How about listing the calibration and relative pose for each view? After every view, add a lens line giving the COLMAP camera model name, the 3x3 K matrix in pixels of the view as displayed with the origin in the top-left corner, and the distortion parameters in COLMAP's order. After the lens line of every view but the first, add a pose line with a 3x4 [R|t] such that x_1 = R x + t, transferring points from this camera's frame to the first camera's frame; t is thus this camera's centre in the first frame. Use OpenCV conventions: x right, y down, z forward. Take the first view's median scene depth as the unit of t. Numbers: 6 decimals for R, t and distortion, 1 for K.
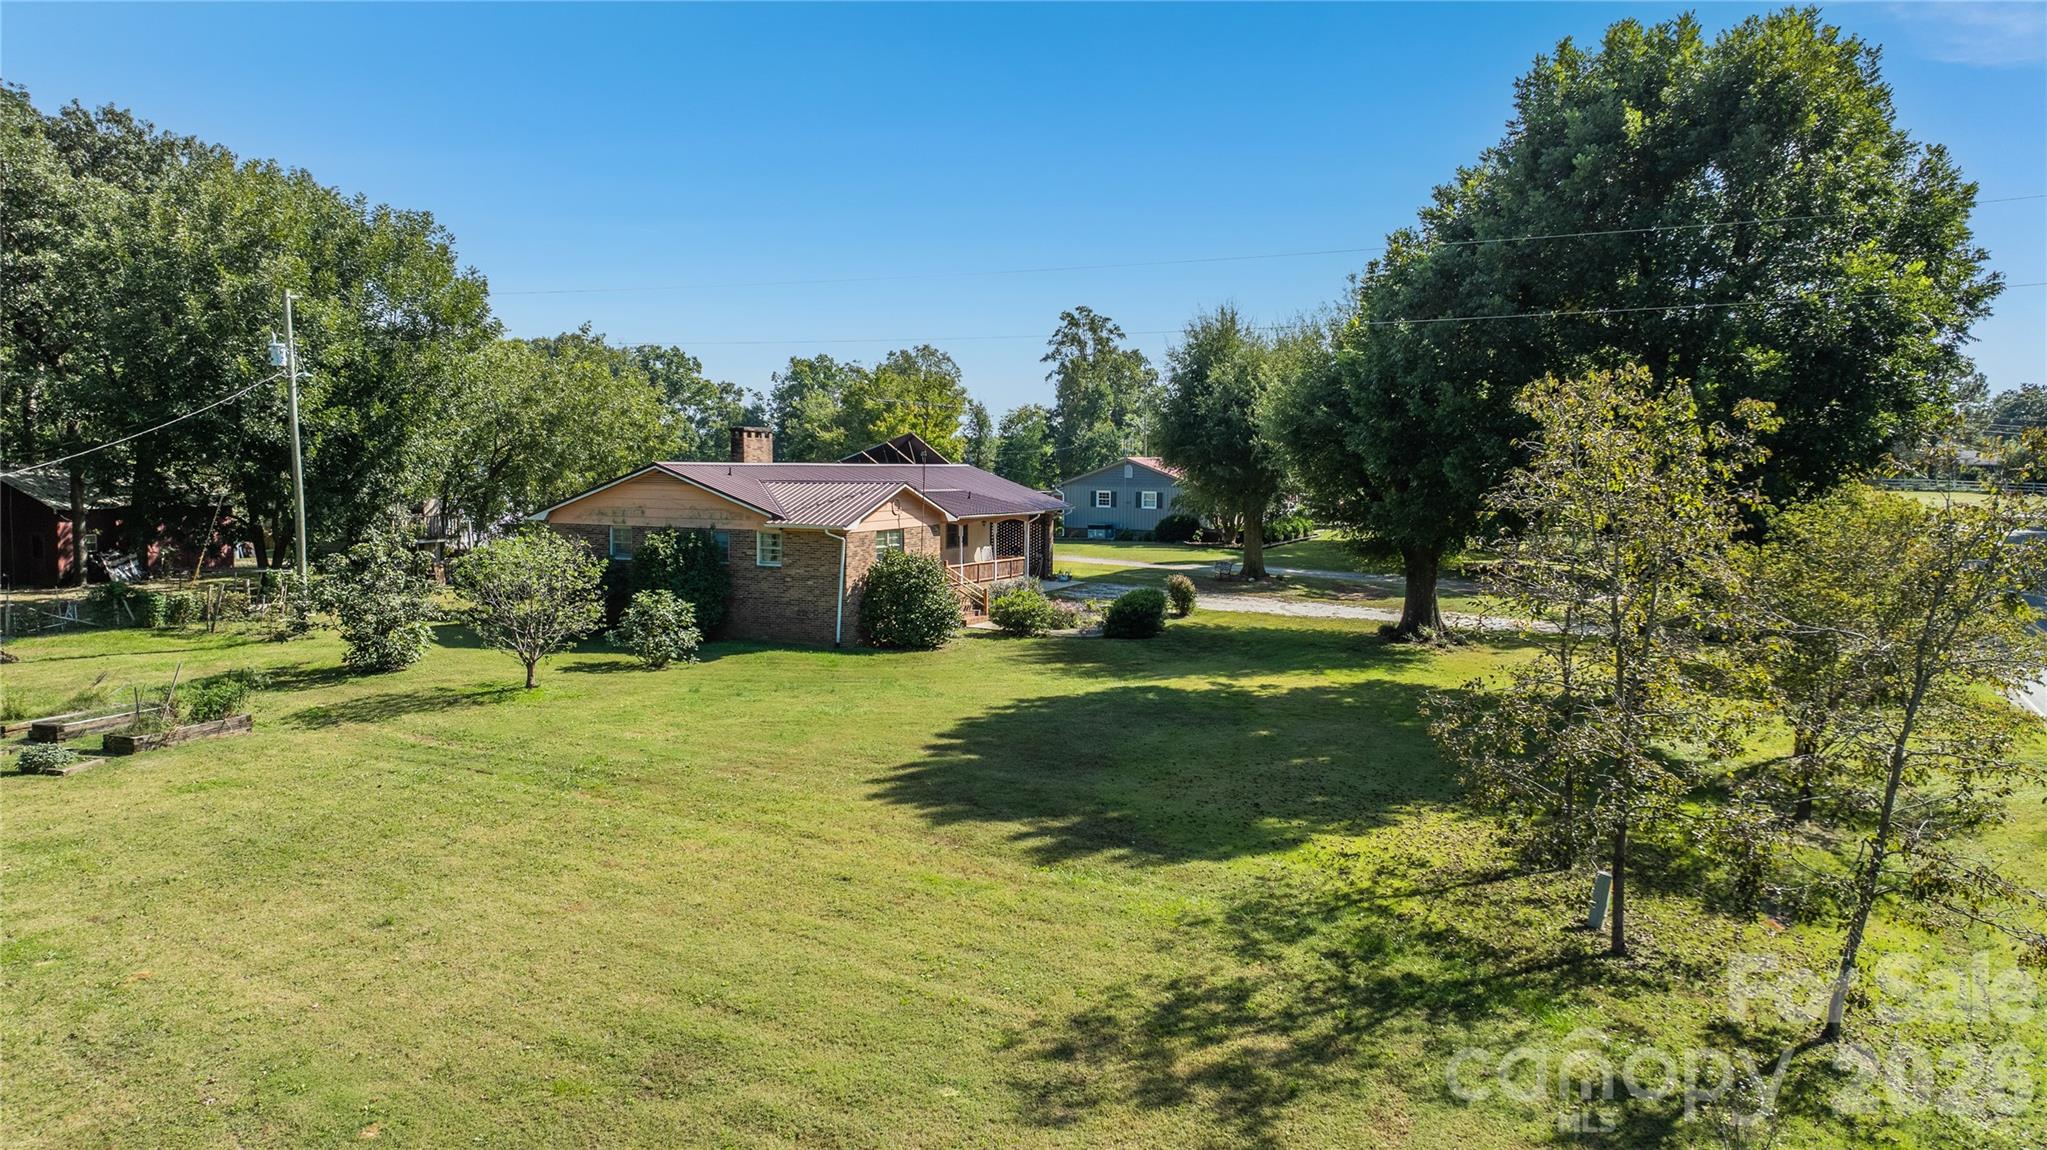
lens RADIAL K [[1431.2, 0, 1010.0], [0, 1431.2, 564.5], [0, 0, 1]] dist [-0.035687, 0.034460]
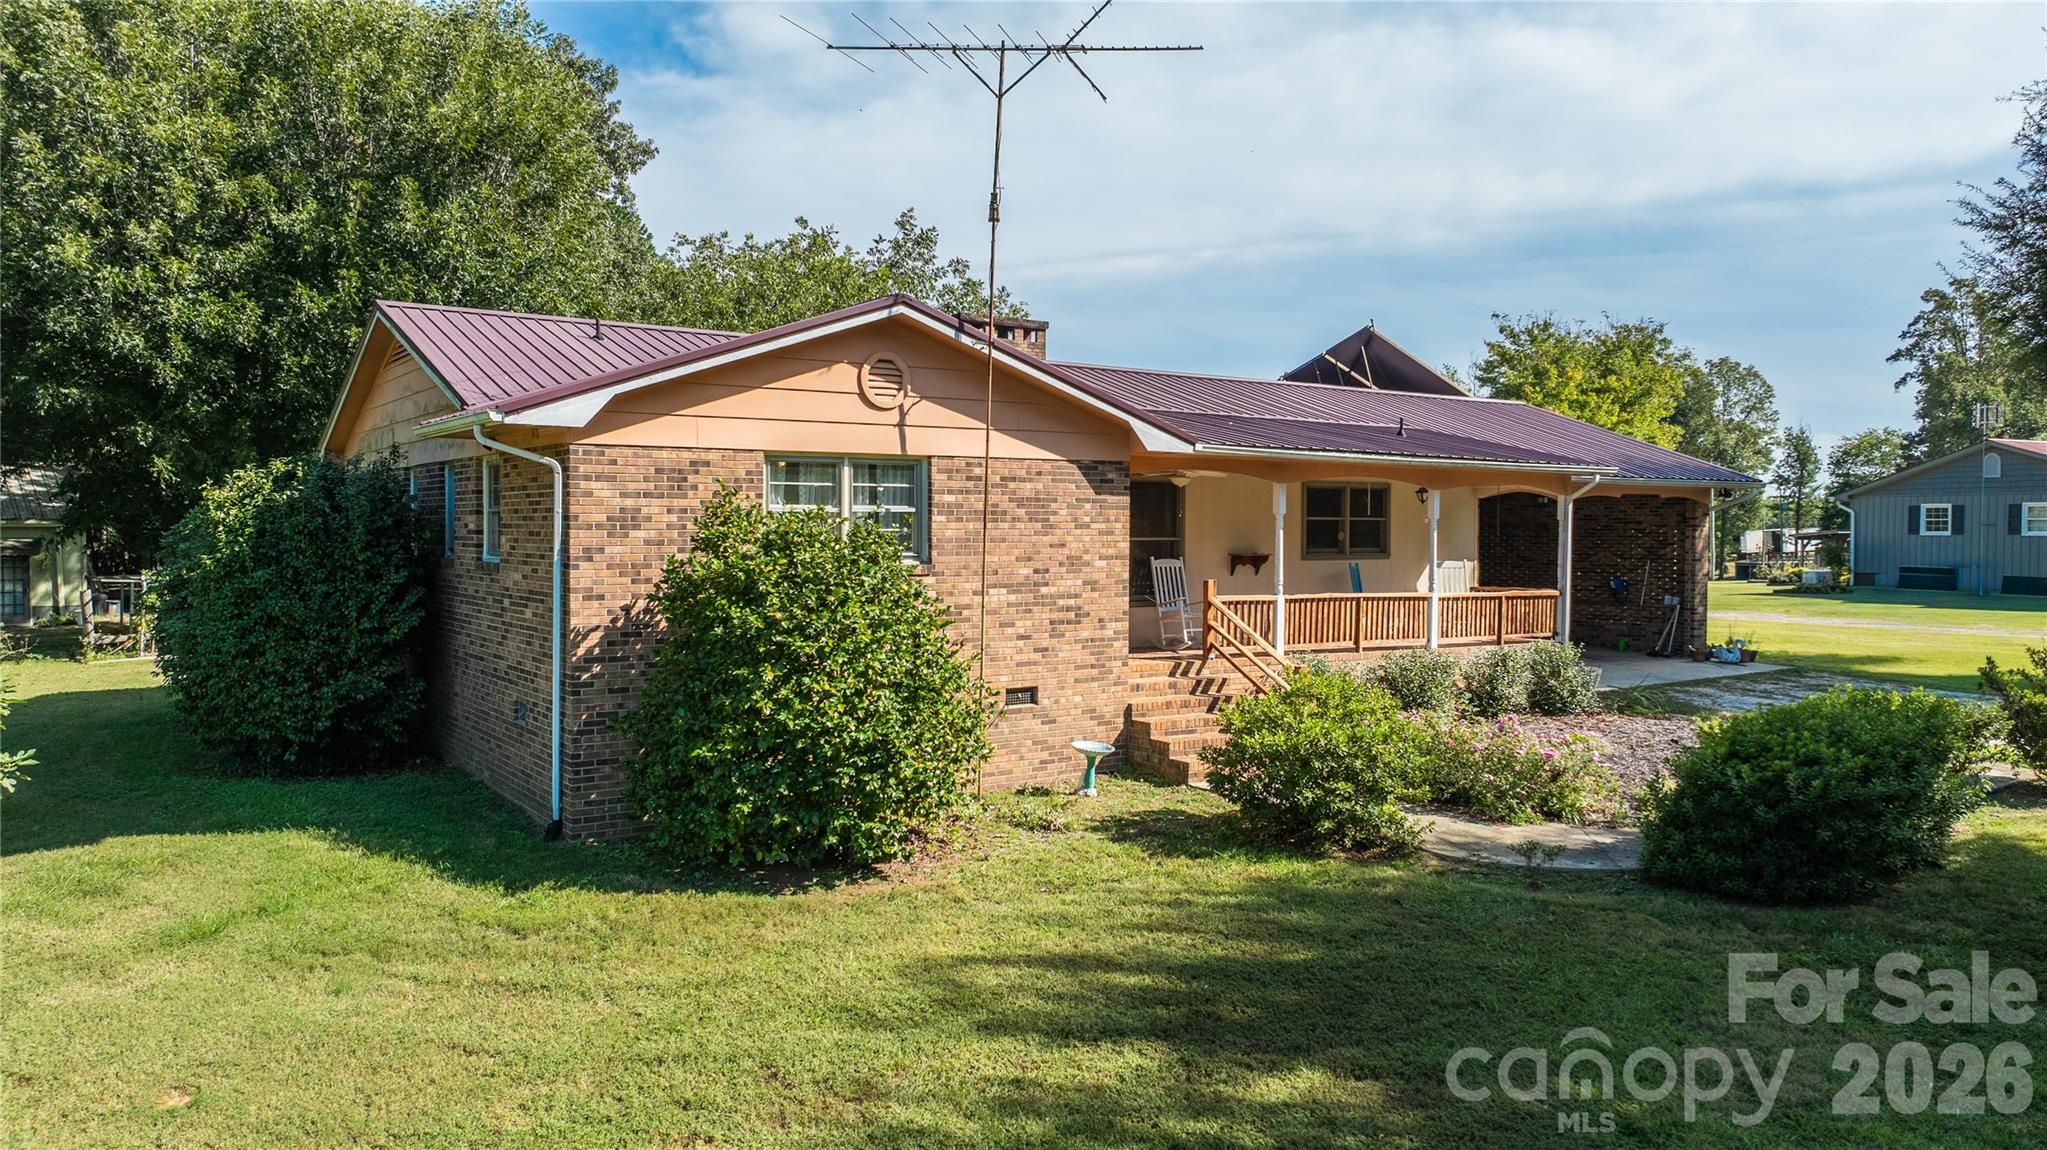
lens RADIAL K [[1431.2, 0, 1012.0], [0, 1431.2, 582.7], [0, 0, 1]] dist [-0.035687, 0.034460]
pose [[0.849657, 0.017151, -0.527057, 0.106411], [-0.036425, 0.998993, -0.026212, 0.009588], [0.526077, 0.041469, 0.849426, 0.749699]]
